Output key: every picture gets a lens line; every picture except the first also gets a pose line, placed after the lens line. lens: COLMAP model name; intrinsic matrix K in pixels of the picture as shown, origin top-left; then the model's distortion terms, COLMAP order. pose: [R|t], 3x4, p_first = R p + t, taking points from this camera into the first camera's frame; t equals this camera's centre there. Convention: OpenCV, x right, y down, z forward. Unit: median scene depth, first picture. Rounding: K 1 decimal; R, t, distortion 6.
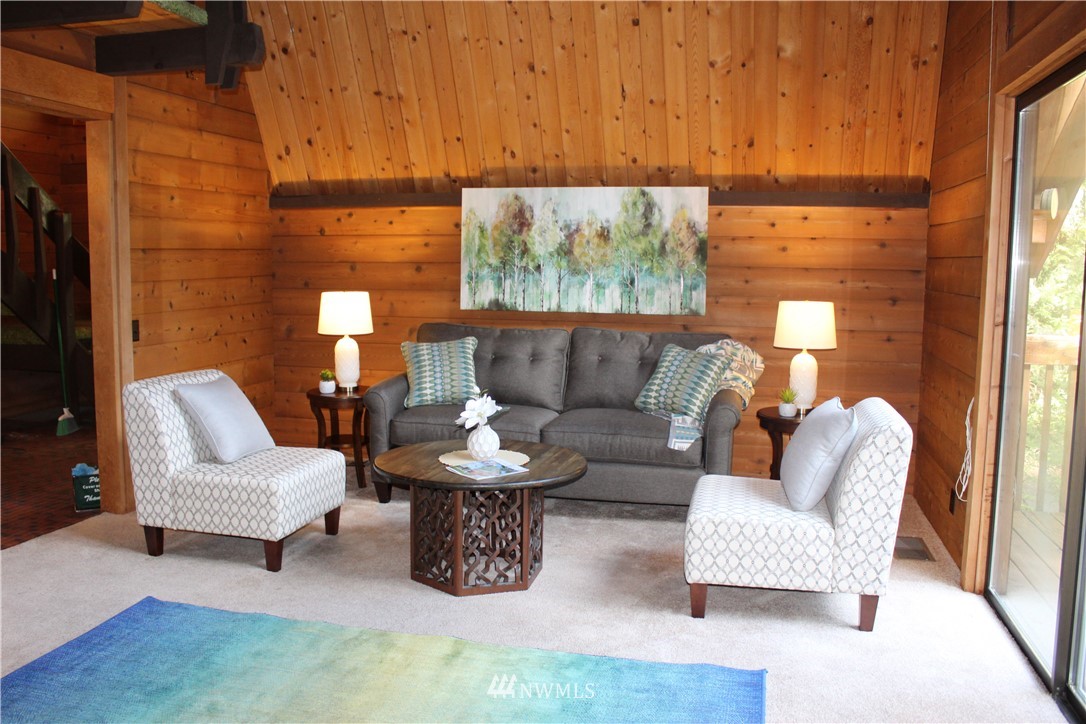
lens RADIAL K [[918.5, 0, 541.7], [0, 918.5, 368.6], [0, 0, 1]] dist [-0.010887, 0.014970]
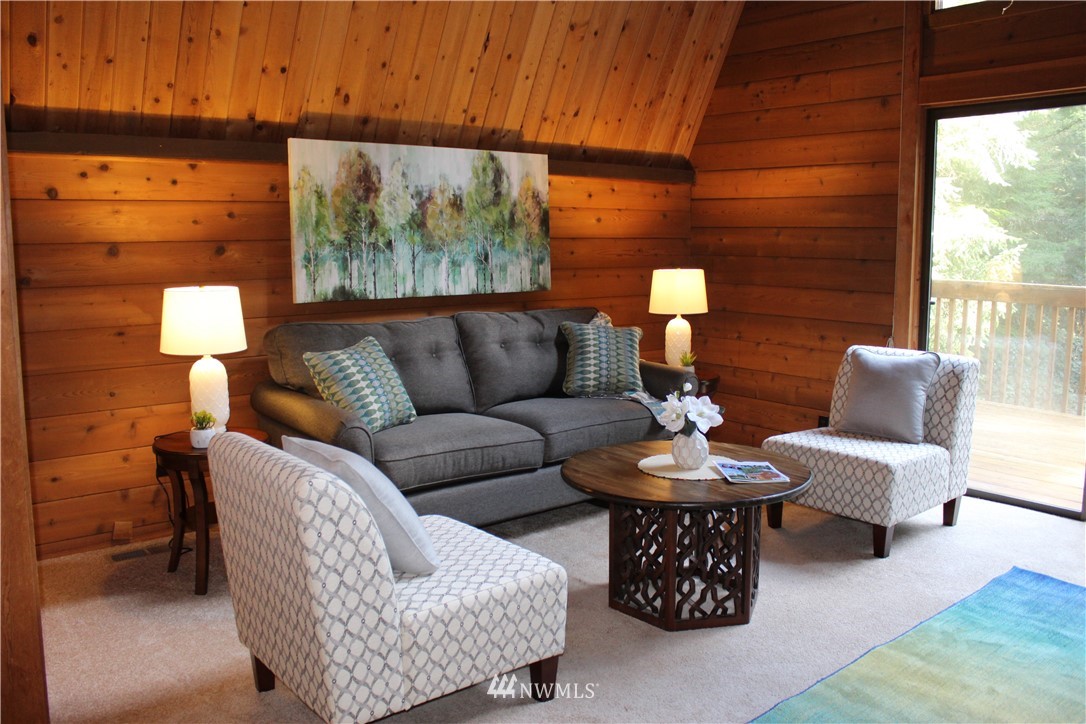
lens RADIAL K [[918.5, 0, 542.2], [0, 918.5, 352.5], [0, 0, 1]] dist [-0.010887, 0.014970]
pose [[0.616629, -0.115138, 0.778789, -0.562687], [0.104211, 0.992480, 0.064218, -0.054008], [-0.780326, 0.041560, 0.623990, 0.402398]]
